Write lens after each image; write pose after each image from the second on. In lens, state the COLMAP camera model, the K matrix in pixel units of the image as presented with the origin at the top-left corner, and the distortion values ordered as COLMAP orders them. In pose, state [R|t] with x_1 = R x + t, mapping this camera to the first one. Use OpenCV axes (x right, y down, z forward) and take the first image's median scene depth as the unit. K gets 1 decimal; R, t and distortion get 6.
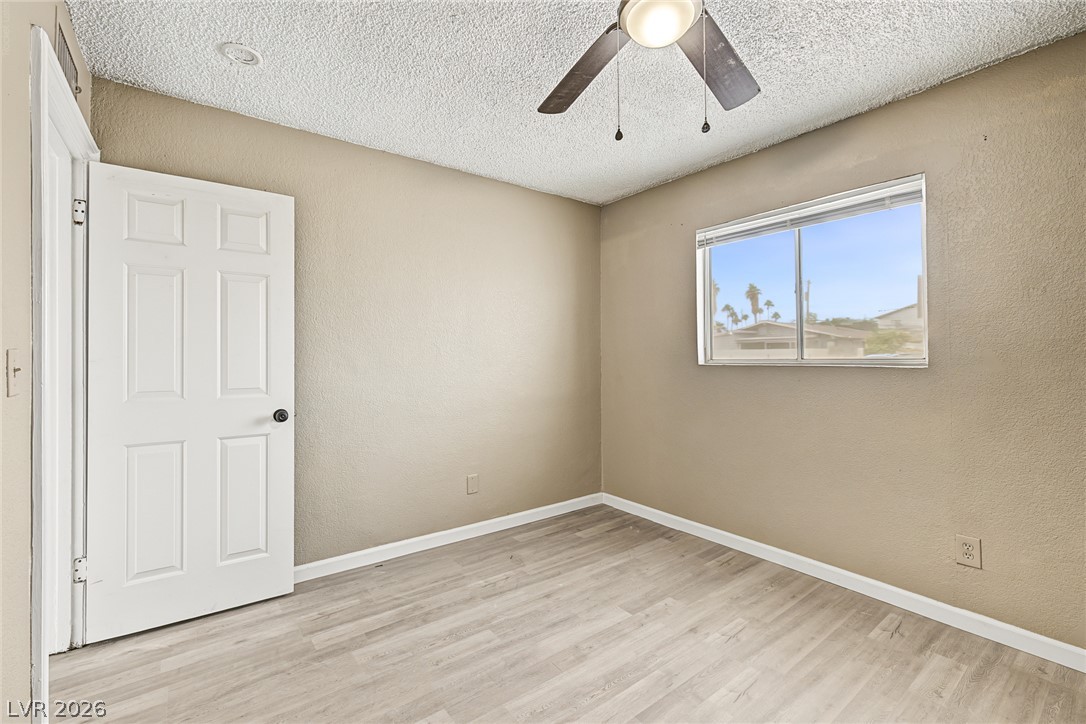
lens RADIAL K [[467.5, 0, 553.0], [0, 467.5, 357.0], [0, 0, 1]] dist [0.015168, 0.000399]
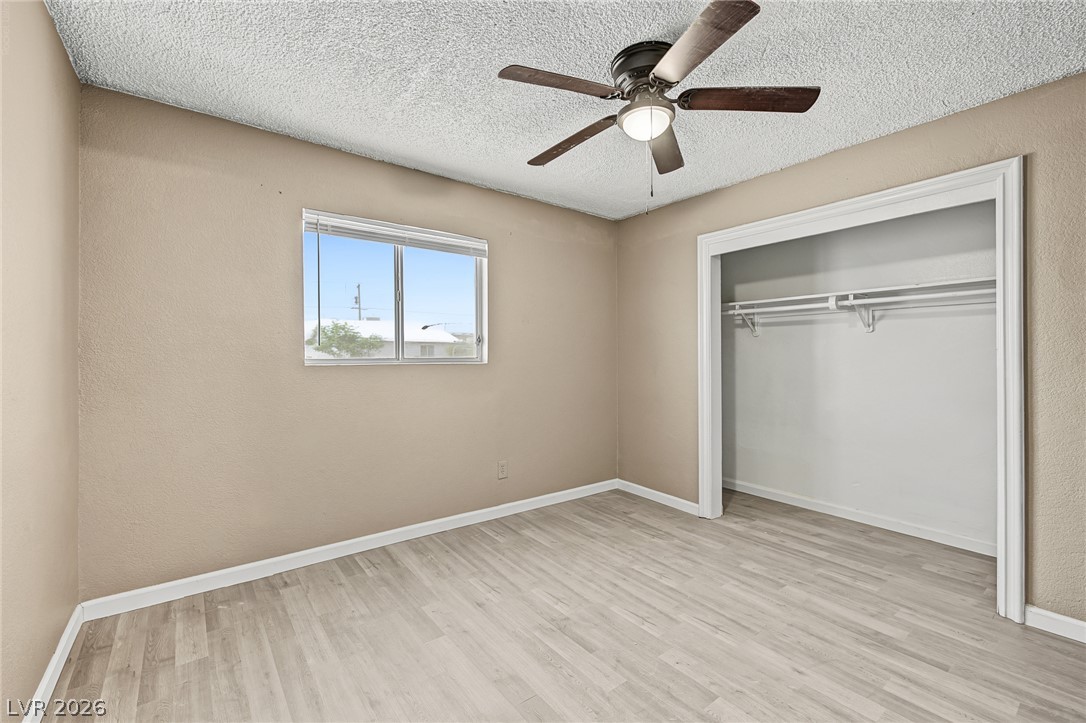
lens RADIAL K [[467.5, 0, 517.8], [0, 467.5, 350.5], [0, 0, 1]] dist [0.015168, 0.000399]
pose [[0.041930, 0.007388, 0.999093, -0.681288], [-0.003313, 0.999968, -0.007256, -0.008073], [-0.999115, -0.003006, 0.041953, 0.732689]]
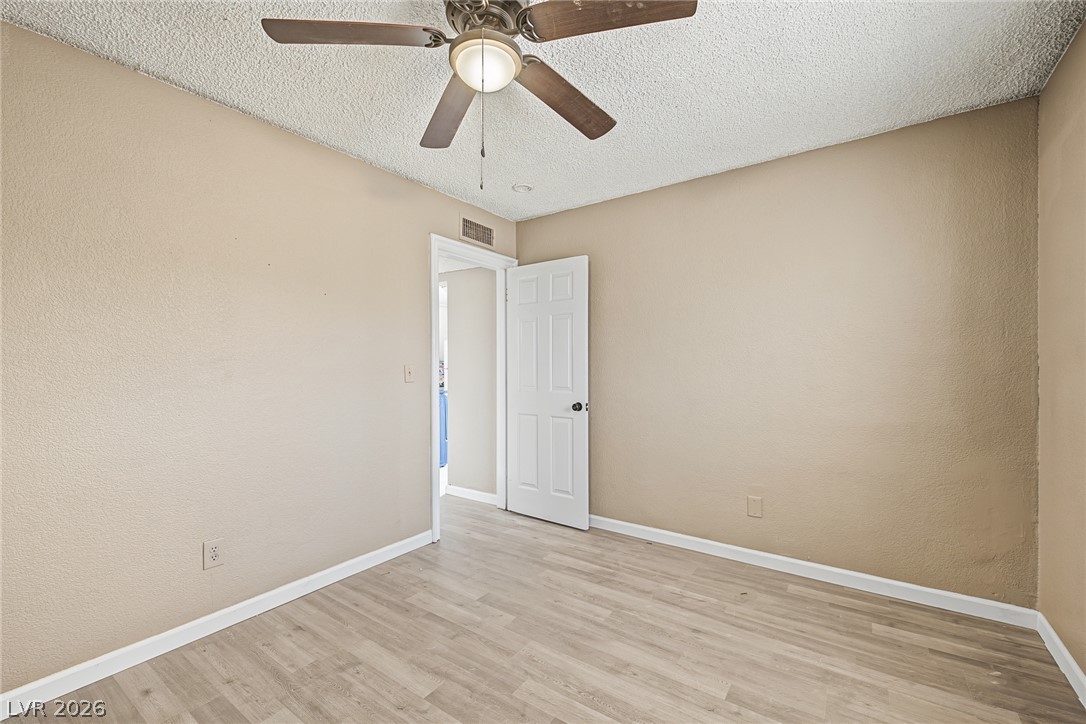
lens RADIAL K [[467.5, 0, 540.8], [0, 467.5, 367.7], [0, 0, 1]] dist [0.015168, 0.000399]
pose [[0.296479, 0.006208, -0.955019, 0.739182], [0.003847, 0.999963, 0.007695, -0.008936], [0.955032, -0.005955, 0.296444, 0.428581]]
